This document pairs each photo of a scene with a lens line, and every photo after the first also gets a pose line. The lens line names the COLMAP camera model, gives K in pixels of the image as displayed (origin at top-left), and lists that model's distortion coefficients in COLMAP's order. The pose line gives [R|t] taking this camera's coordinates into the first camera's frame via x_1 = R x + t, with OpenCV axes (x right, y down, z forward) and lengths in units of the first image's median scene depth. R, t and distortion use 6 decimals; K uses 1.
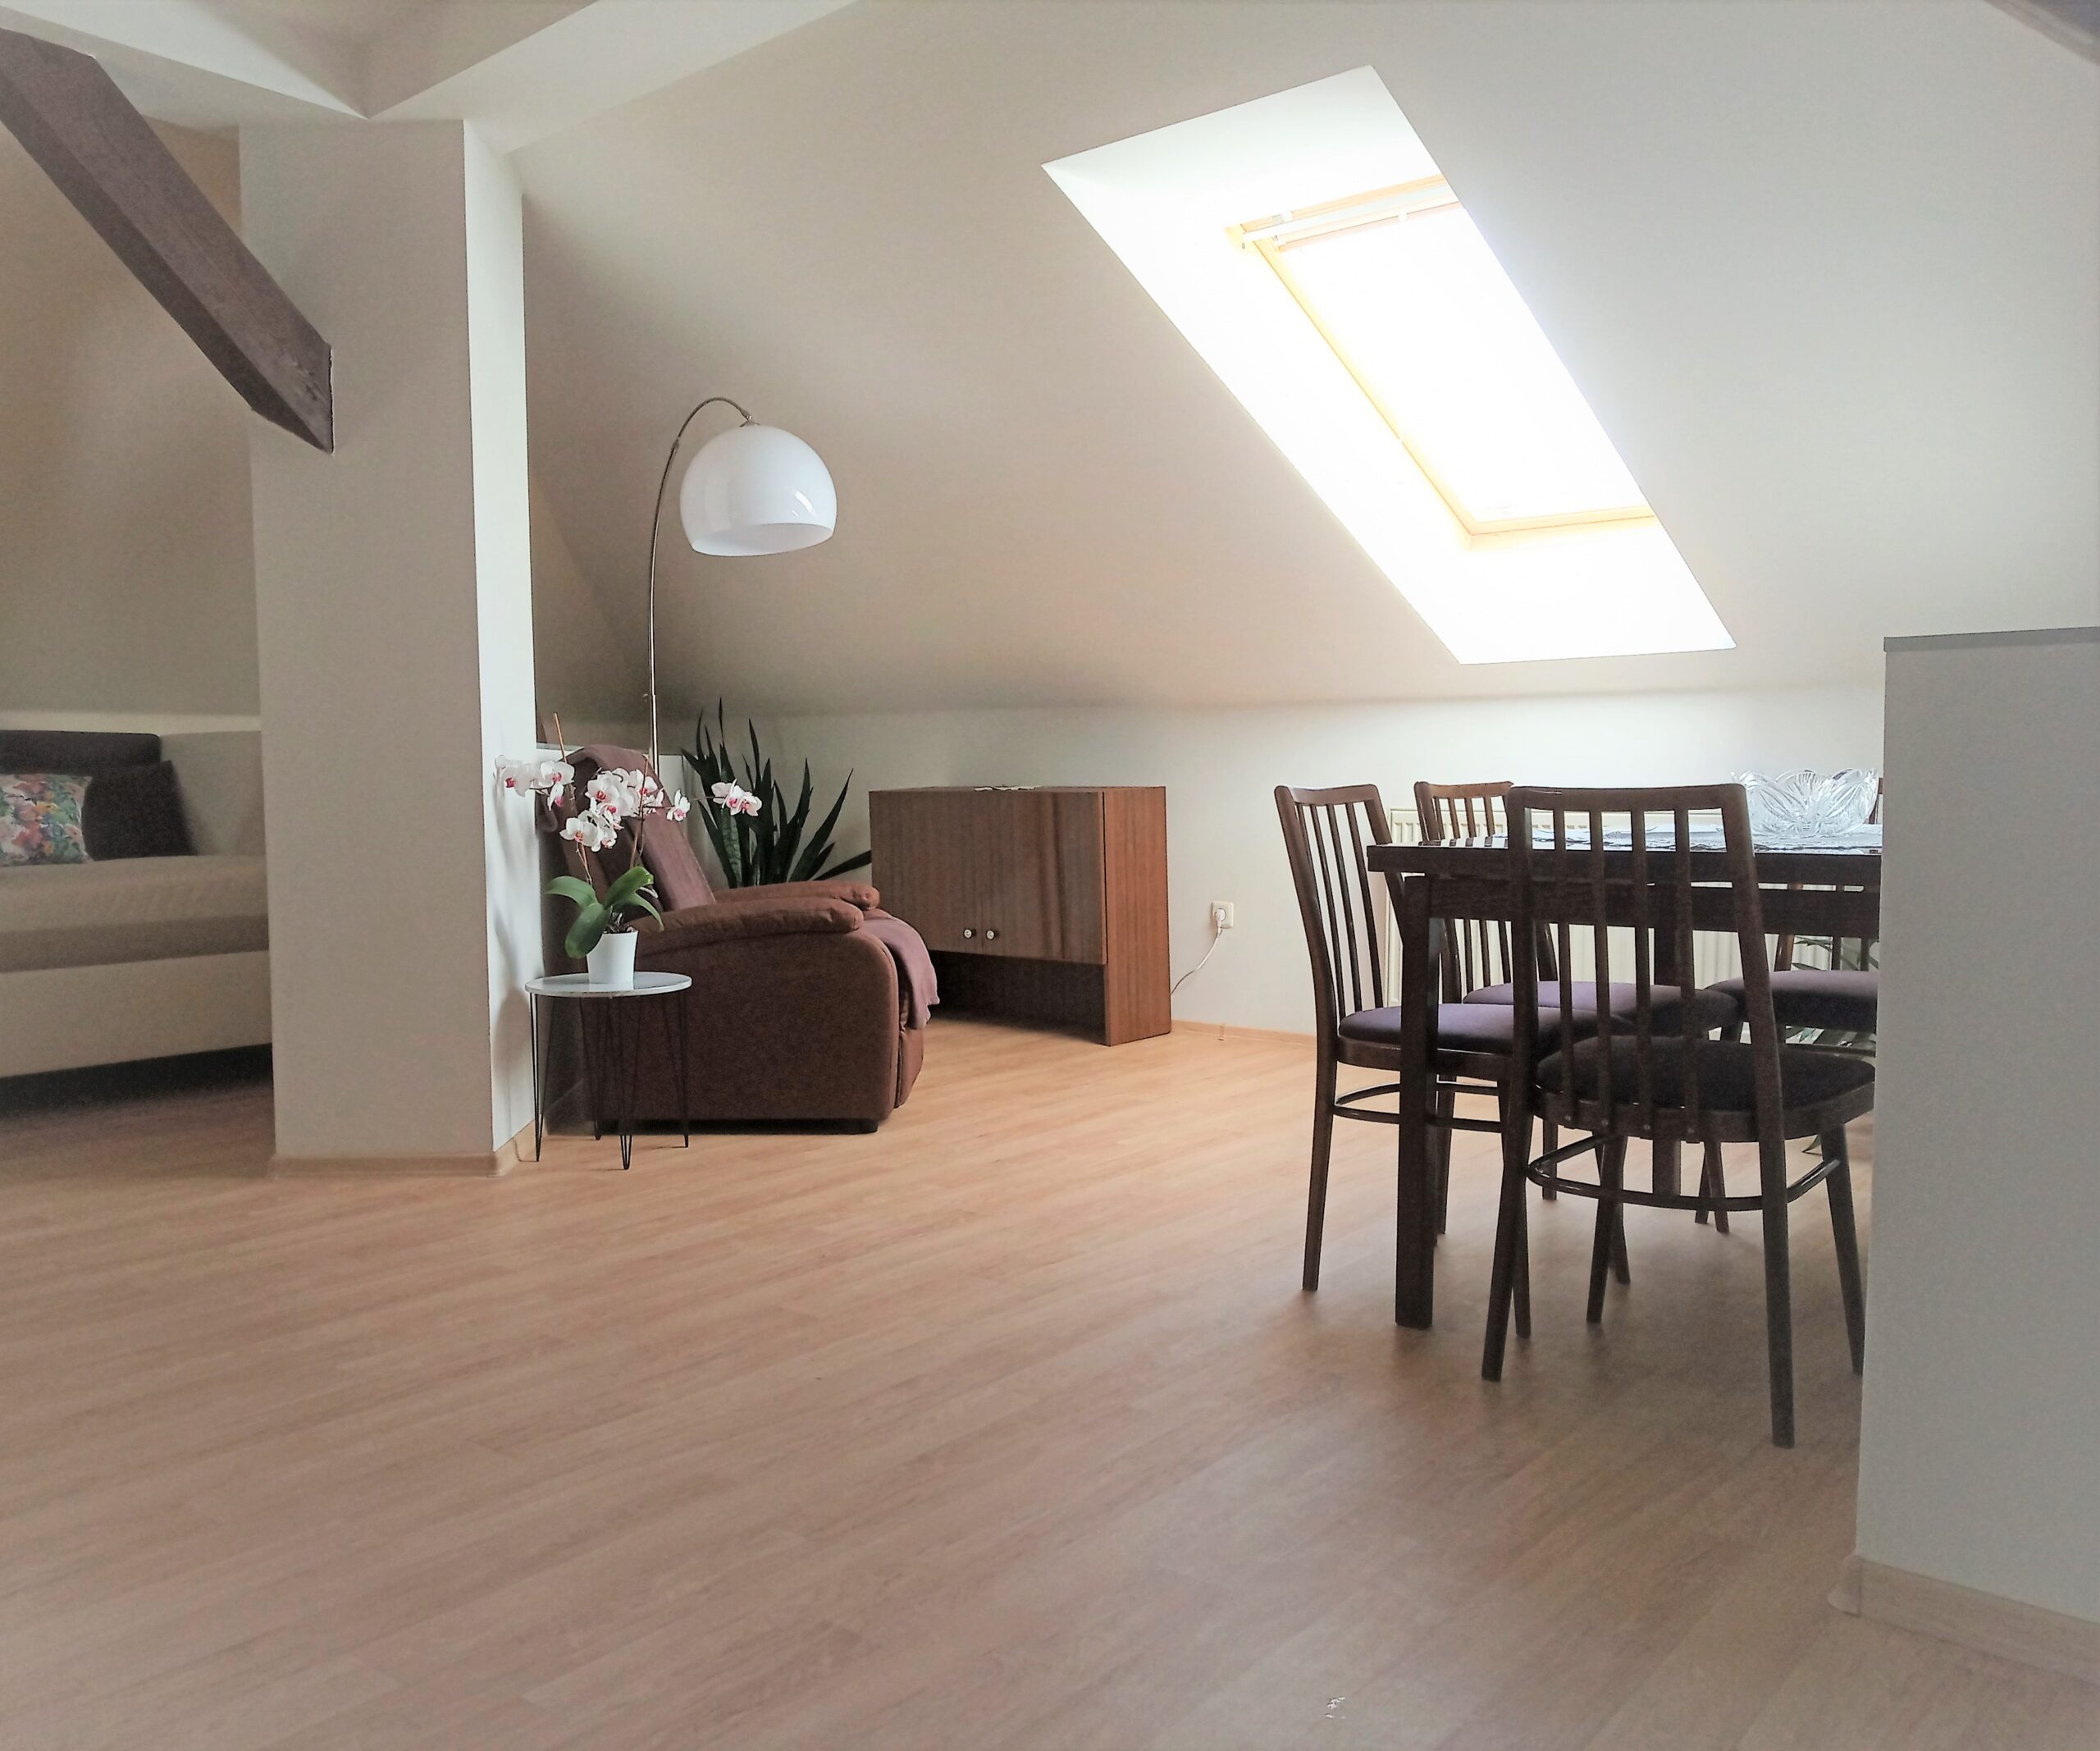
lens RADIAL K [[1788.6, 0, 1030.7], [0, 1788.6, 882.3], [0, 0, 1]] dist [0.019288, -0.014664]
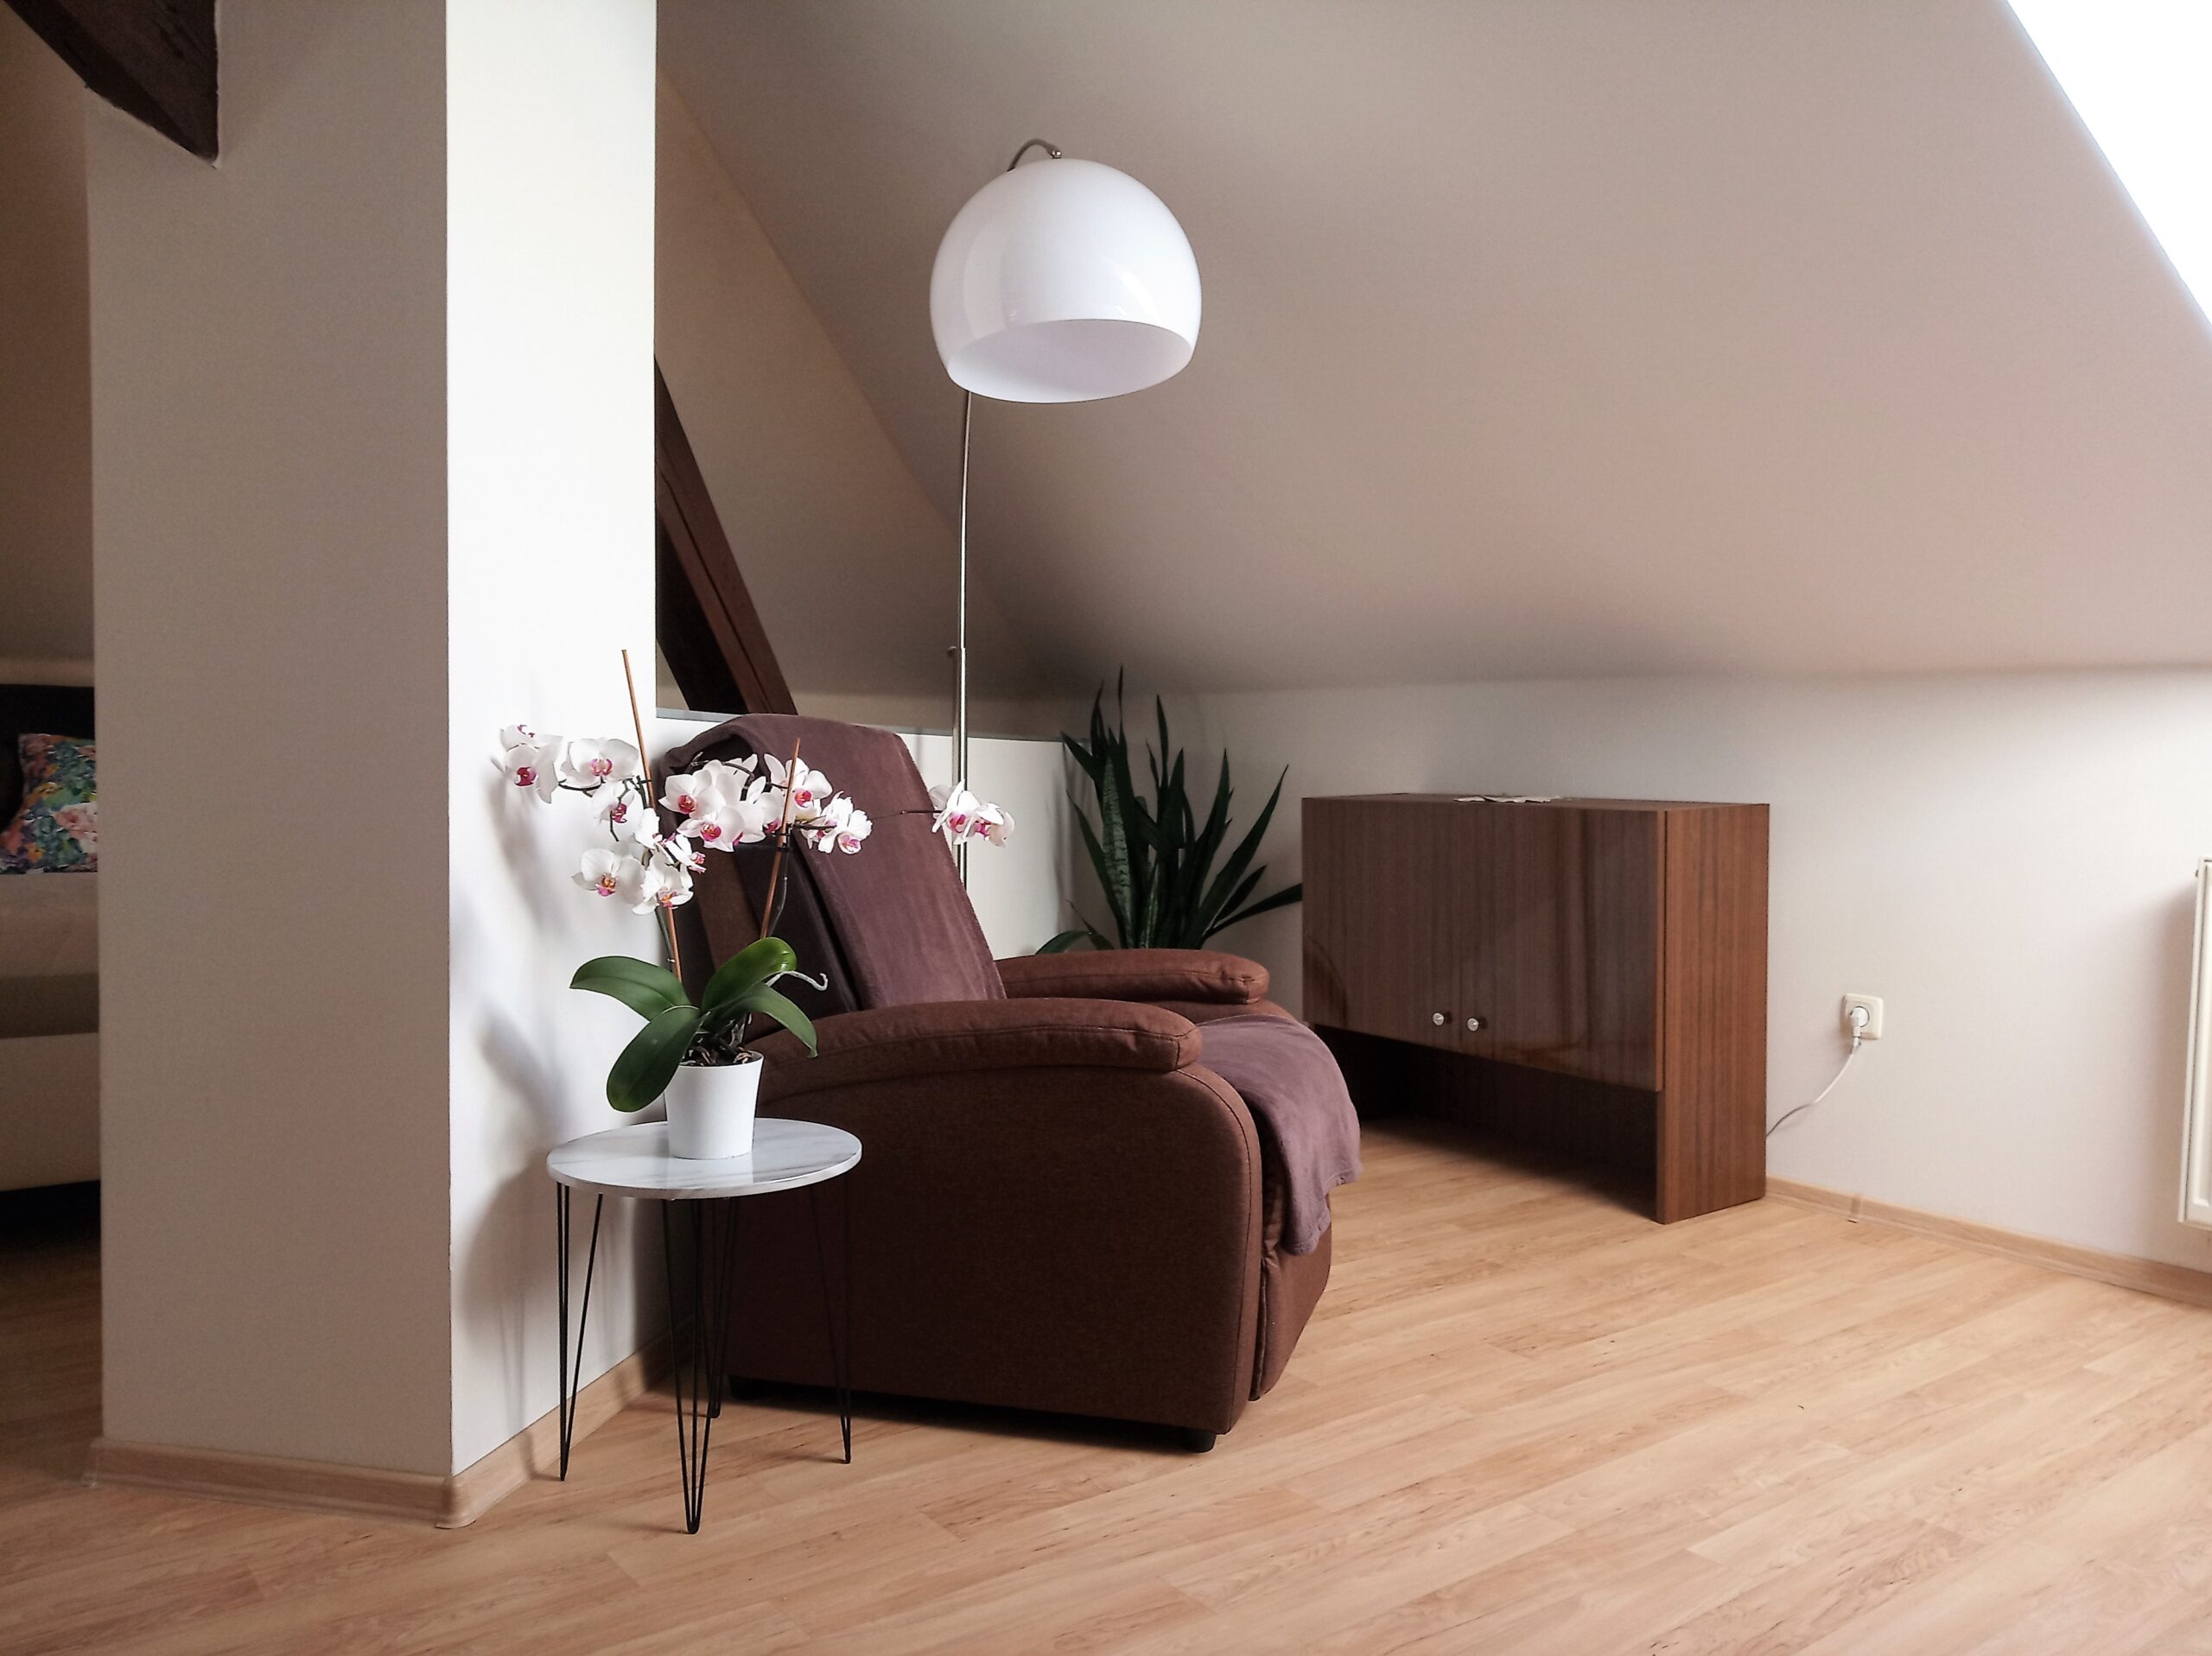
lens RADIAL K [[1667.9, 0, 1120.1], [0, 1667.9, 833.5], [0, 0, 1]] dist [0.019862, -0.013764]
pose [[0.966417, 0.033107, -0.254839, 0.006118], [-0.038603, 0.999117, -0.016594, -0.025996], [0.254065, 0.025874, 0.966841, 0.395849]]
